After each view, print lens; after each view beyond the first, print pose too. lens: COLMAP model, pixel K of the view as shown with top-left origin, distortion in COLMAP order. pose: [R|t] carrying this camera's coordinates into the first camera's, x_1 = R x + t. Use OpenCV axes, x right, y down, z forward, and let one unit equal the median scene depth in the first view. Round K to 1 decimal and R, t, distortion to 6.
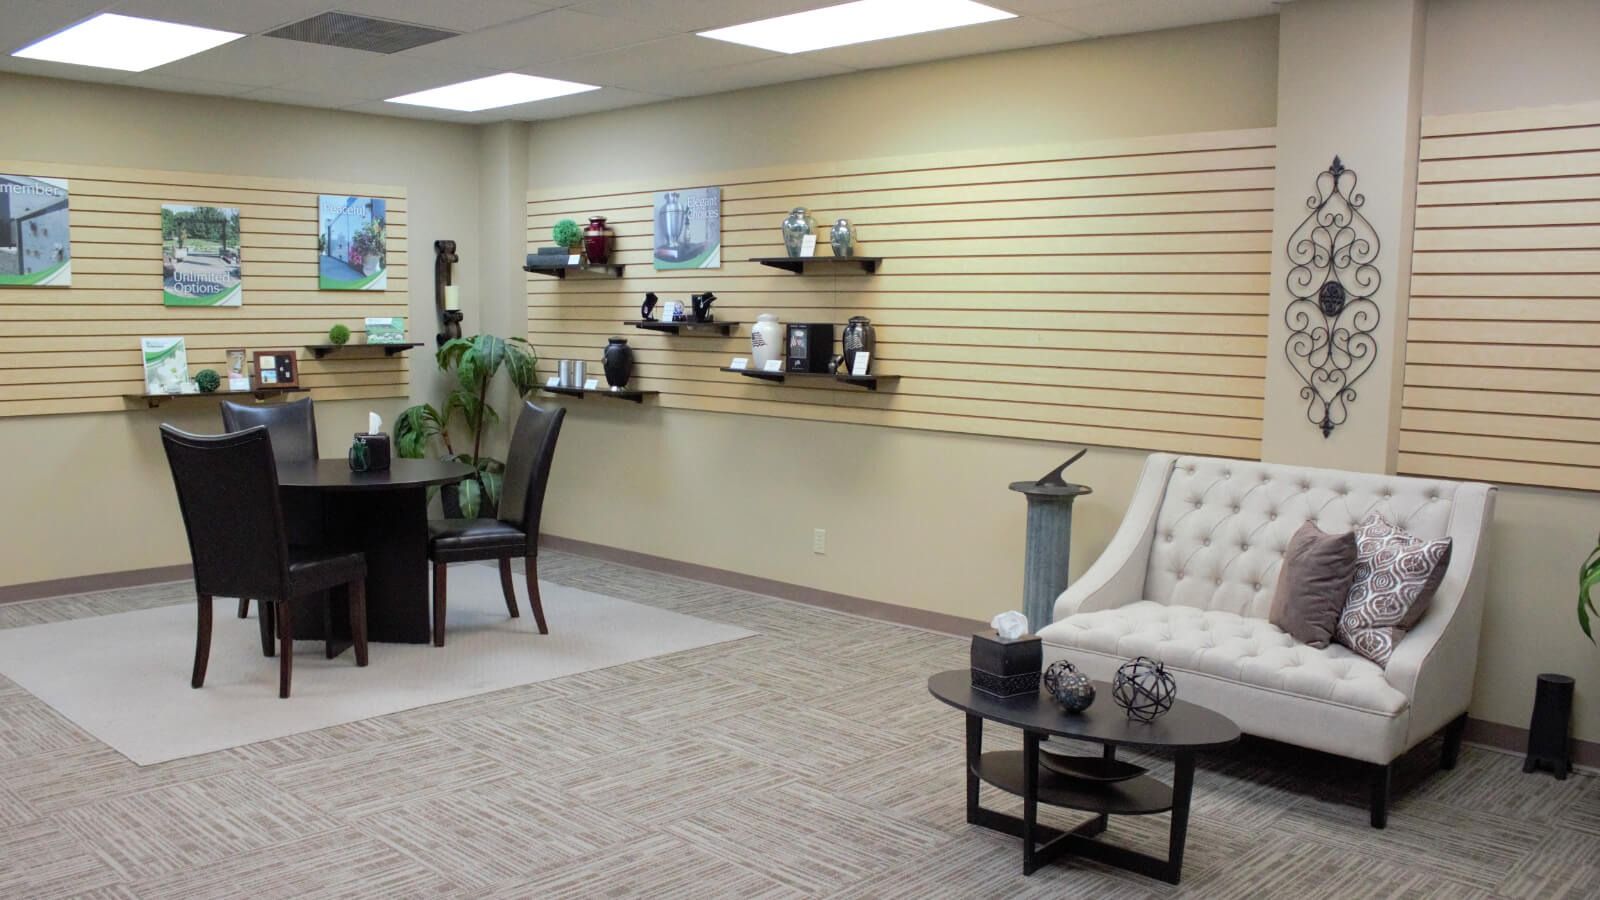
lens RADIAL K [[1358.2, 0, 808.9], [0, 1358.2, 490.7], [0, 0, 1]] dist [-0.152861, 0.112521]
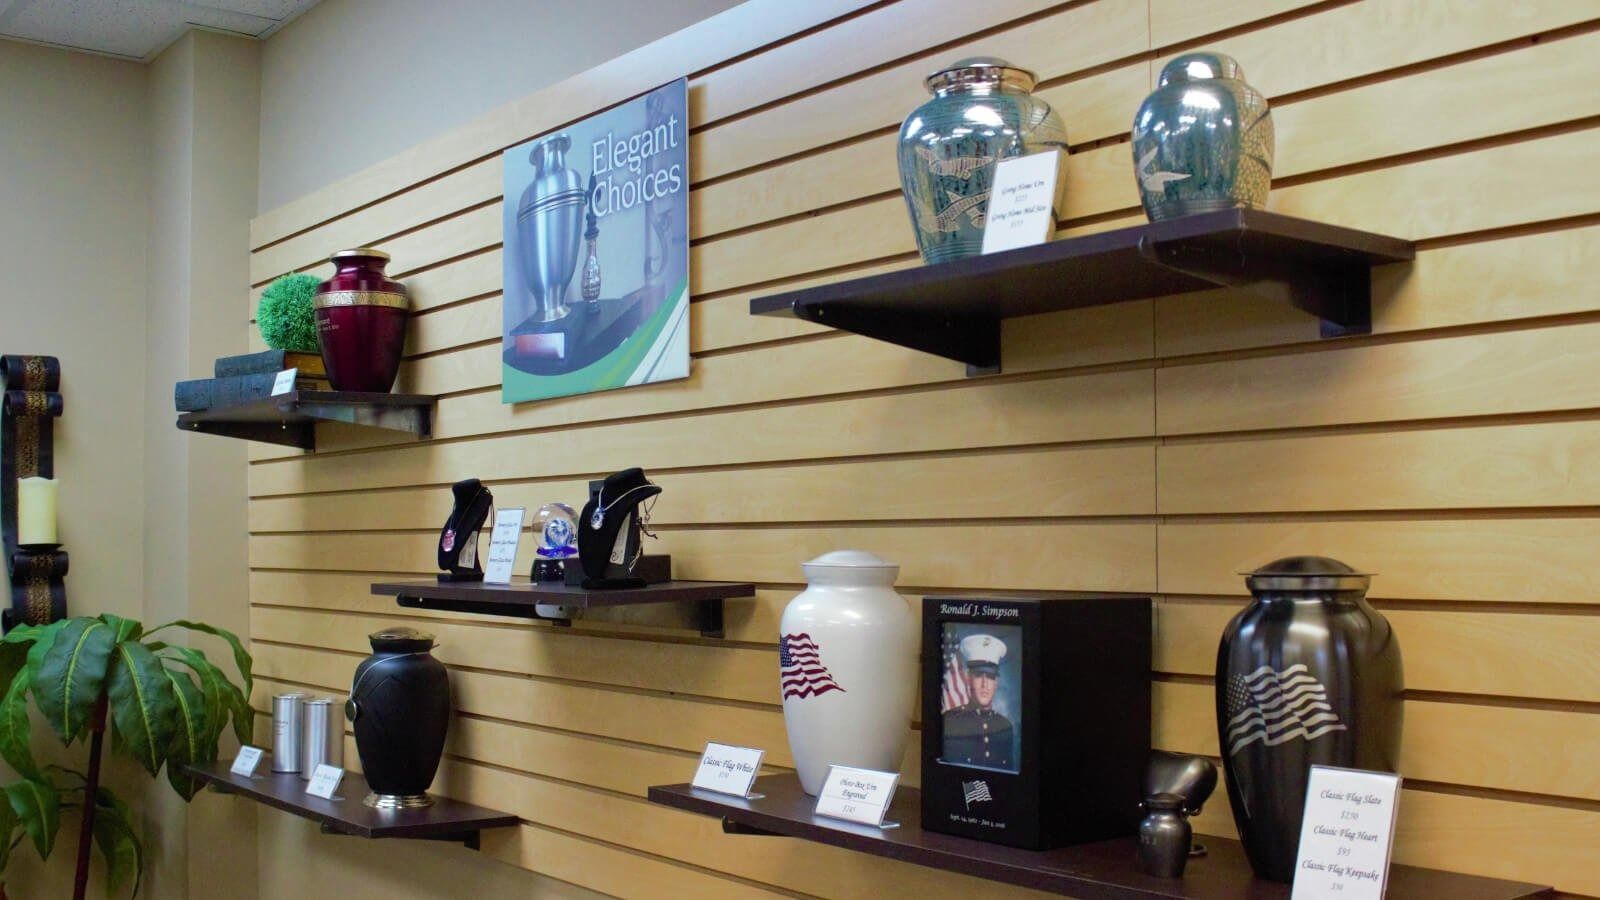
lens RADIAL K [[1608.0, 0, 845.0], [0, 1608.0, 499.8], [0, 0, 1]] dist [-0.081726, 0.000000]
pose [[0.993051, -0.018548, -0.116212, 0.000435], [-0.000036, 0.987453, -0.157912, -0.096159], [0.117683, 0.156818, 0.980591, 0.732454]]
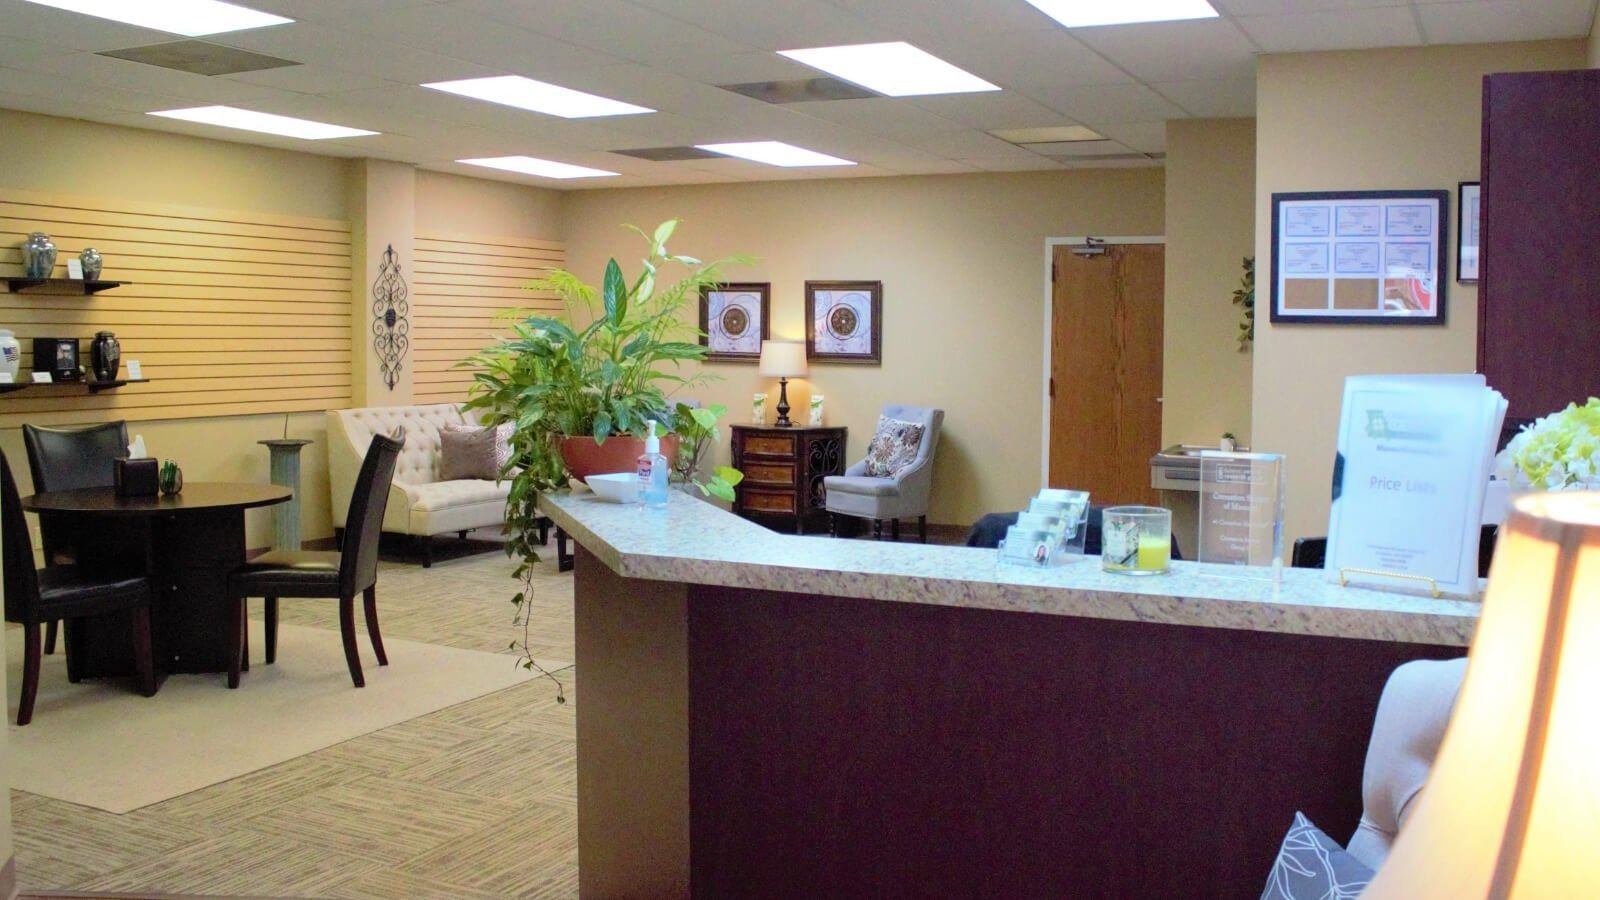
lens RADIAL K [[1465.9, 0, 813.1], [0, 1465.9, 411.1], [0, 0, 1]] dist [-0.089293, 0.000000]
pose [[-0.292217, -0.063599, 0.954235, -1.261036], [0.113971, 0.988360, 0.100774, -0.108123], [-0.949537, 0.138203, -0.281567, 0.726810]]
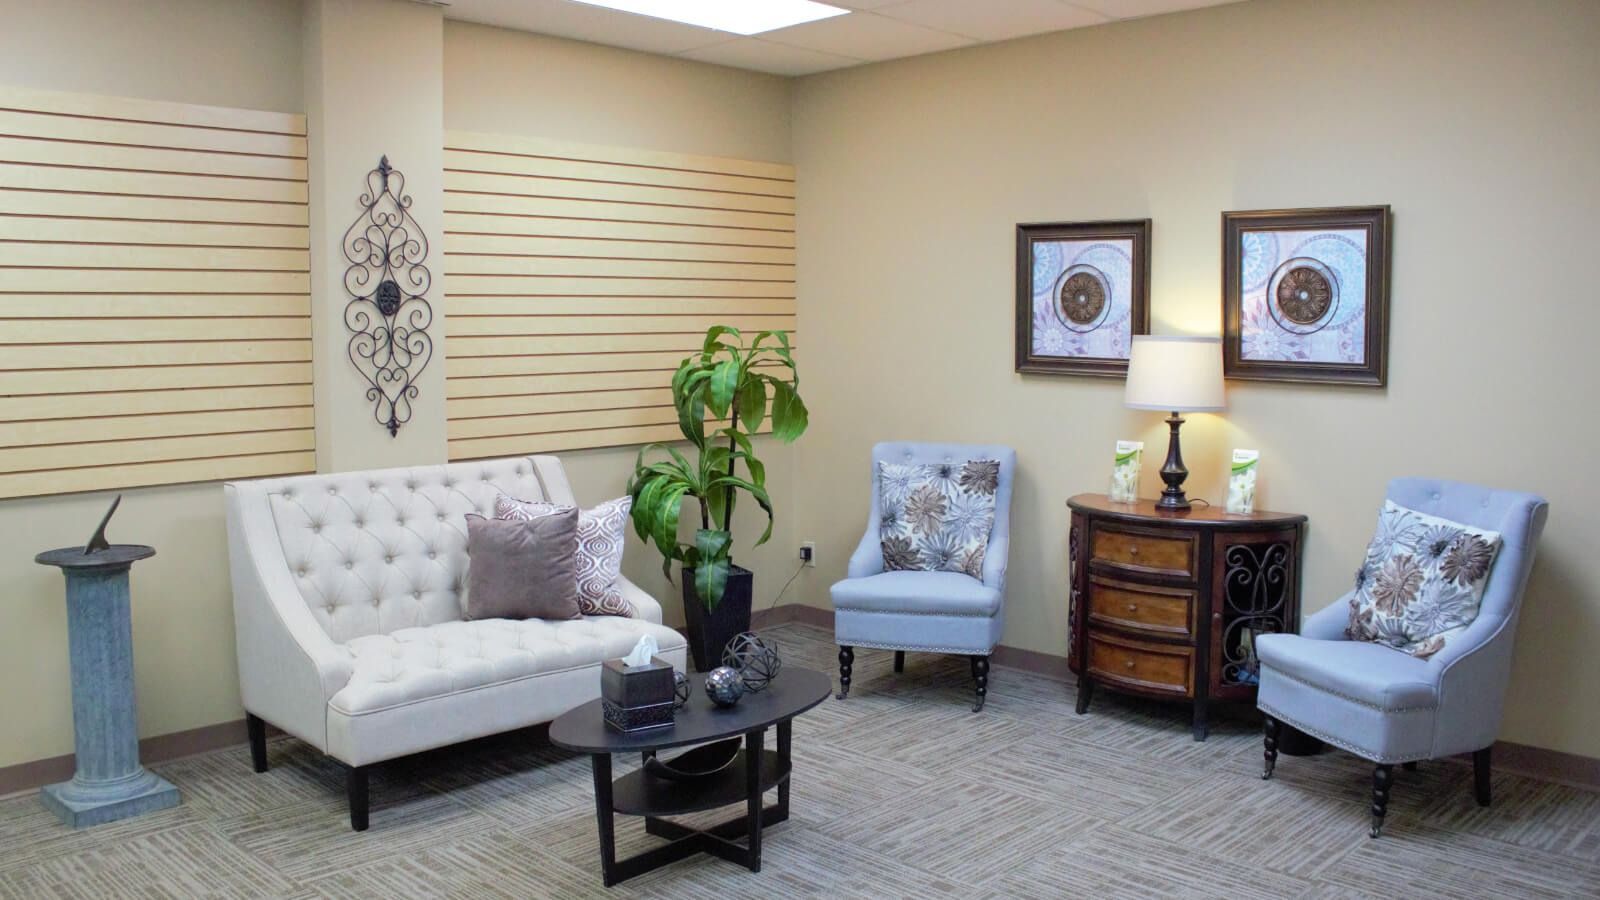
lens RADIAL K [[1319.8, 0, 798.1], [0, 1319.8, 458.8], [0, 0, 1]] dist [-0.150843, 0.111723]
pose [[0.026778, -0.115914, 0.992898, -0.410676], [0.133655, 0.984752, 0.111358, -0.065622], [-0.990666, 0.129724, 0.041862, 0.471961]]
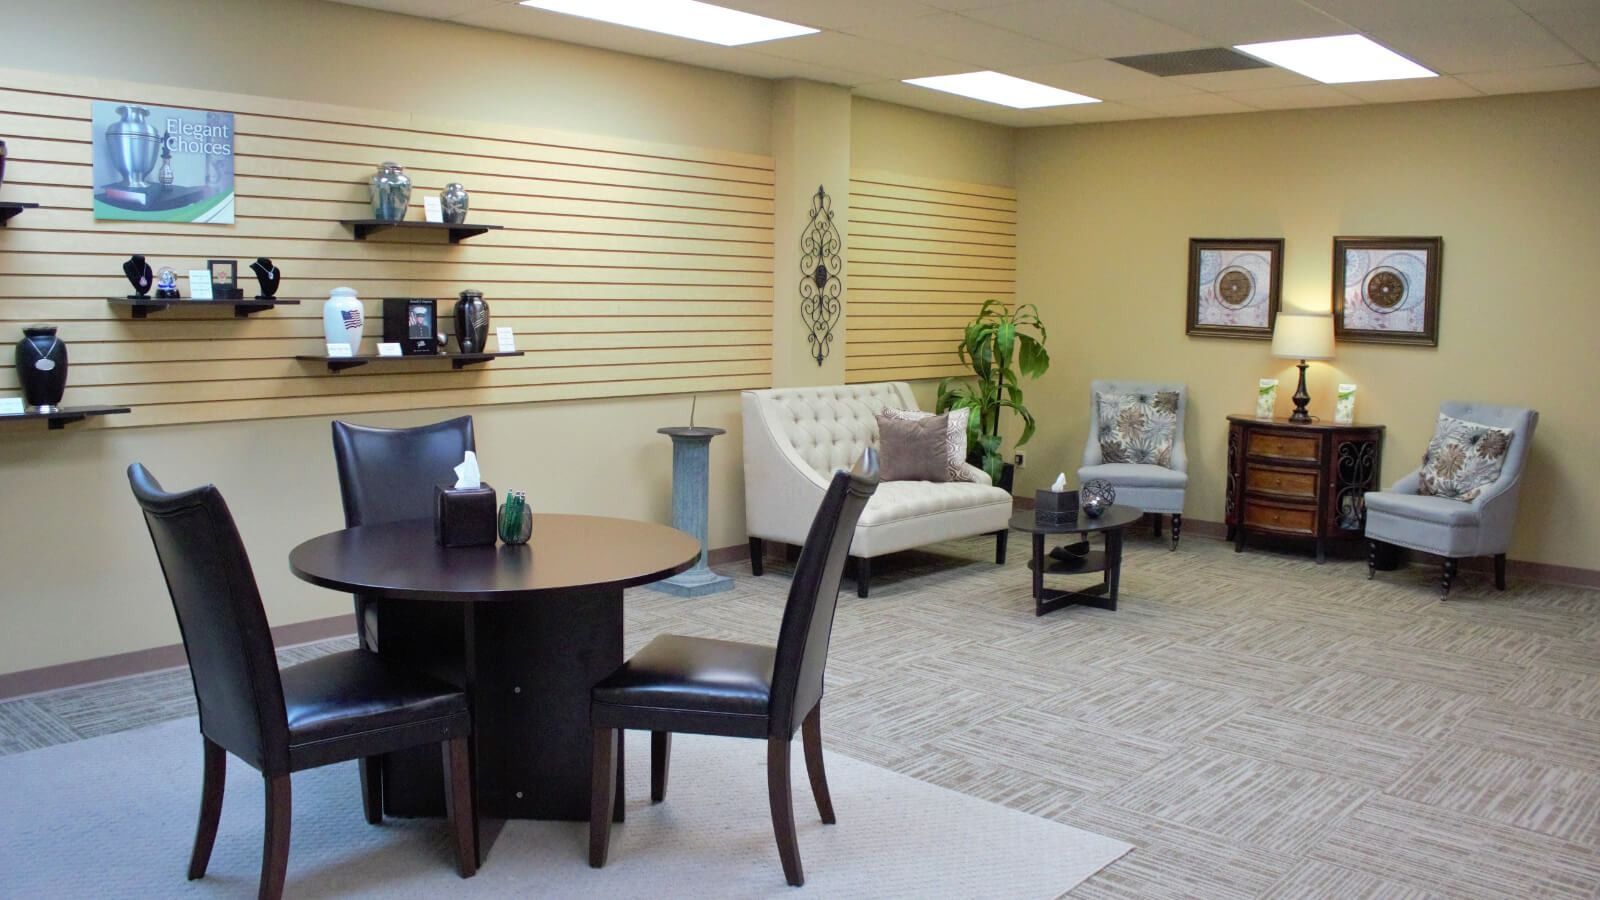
lens RADIAL K [[1319.8, 0, 793.8], [0, 1319.8, 404.2], [0, 0, 1]] dist [-0.150843, 0.111723]
pose [[-0.019123, -0.097454, 0.995056, -0.810959], [0.112825, 0.988671, 0.098997, -0.107868], [-0.993431, 0.114160, -0.007911, 0.747817]]
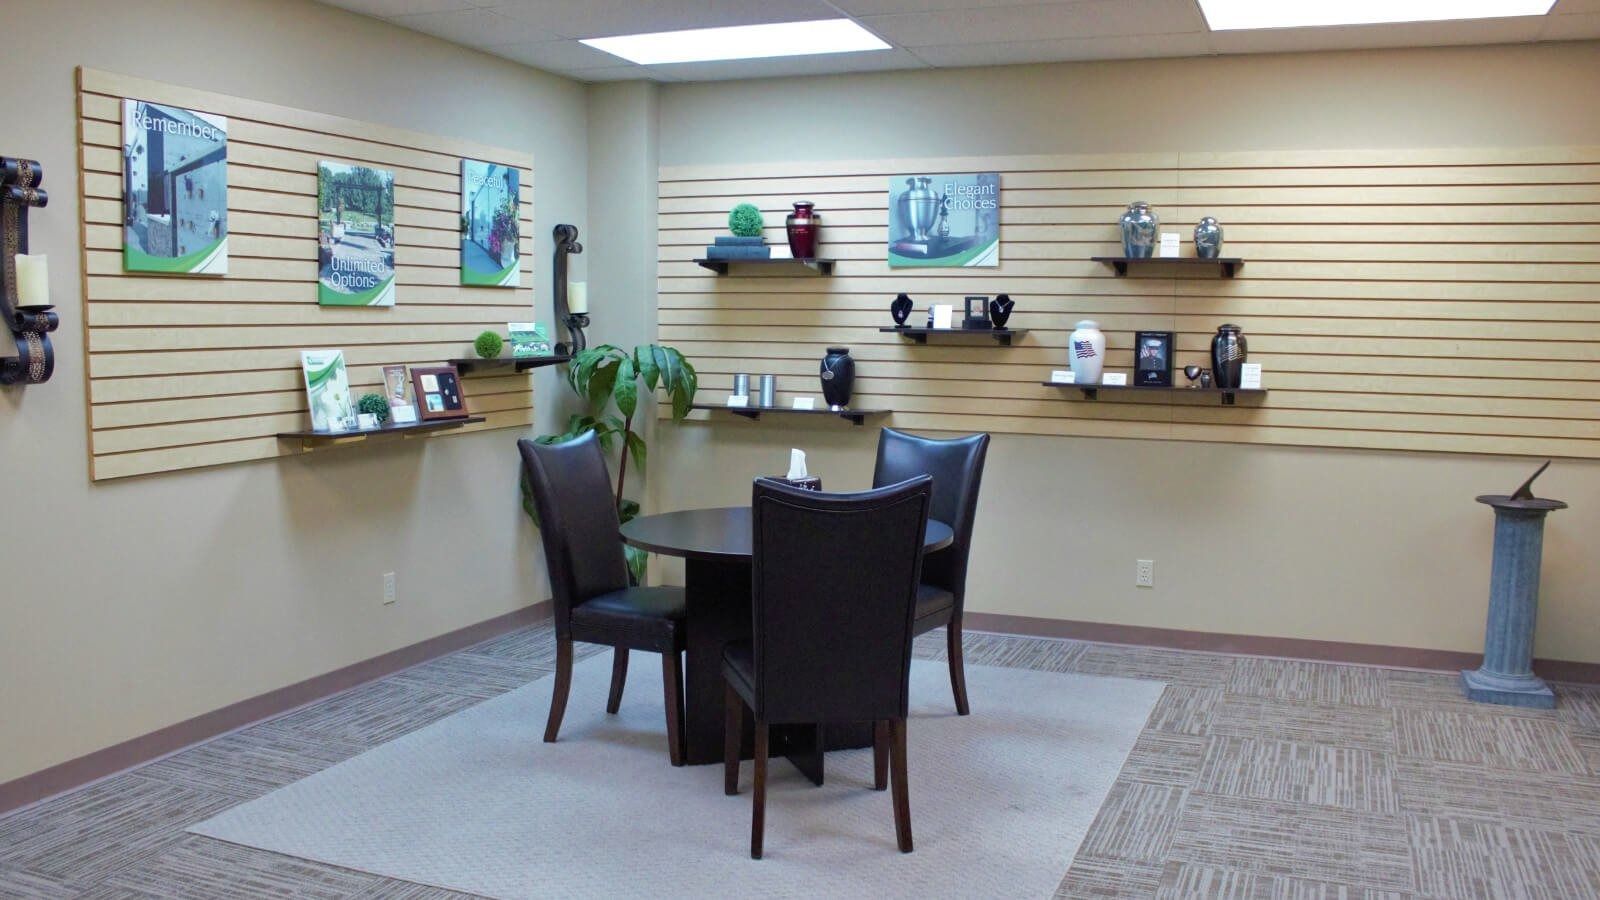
lens RADIAL K [[1358.2, 0, 813.9], [0, 1358.2, 476.1], [0, 0, 1]] dist [-0.152861, 0.112521]
pose [[0.927477, -0.045375, 0.371117, -0.527098], [0.049393, 0.998779, -0.001322, -0.036731], [-0.370604, 0.019557, 0.928585, 0.252647]]
